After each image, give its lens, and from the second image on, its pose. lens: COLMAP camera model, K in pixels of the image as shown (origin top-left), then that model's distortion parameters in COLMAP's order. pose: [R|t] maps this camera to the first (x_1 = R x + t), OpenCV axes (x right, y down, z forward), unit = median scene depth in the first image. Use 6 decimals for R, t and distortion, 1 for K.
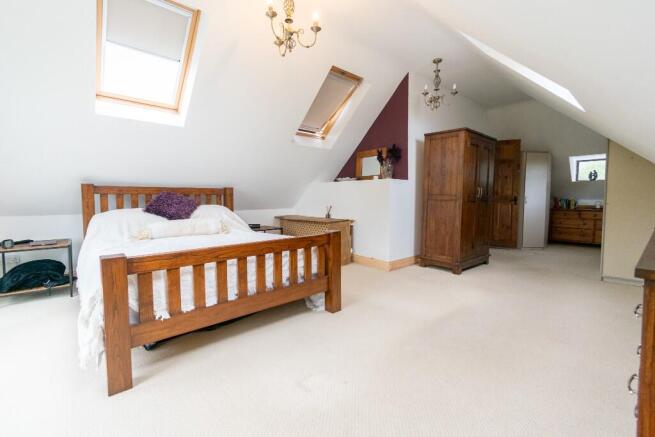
lens RADIAL K [[291.6, 0, 328.4], [0, 291.6, 213.8], [0, 0, 1]] dist [0.001144, 0.000182]
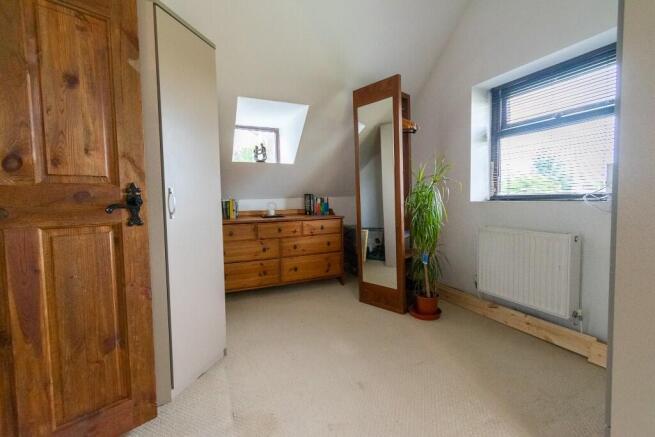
lens RADIAL K [[291.6, 0, 328.4], [0, 291.6, 213.8], [0, 0, 1]] dist [0.001144, 0.000182]
pose [[0.305292, -0.059598, 0.950392, 0.459374], [0.075346, 0.996422, 0.038282, -0.035416], [-0.949273, 0.059921, 0.308691, 0.759572]]
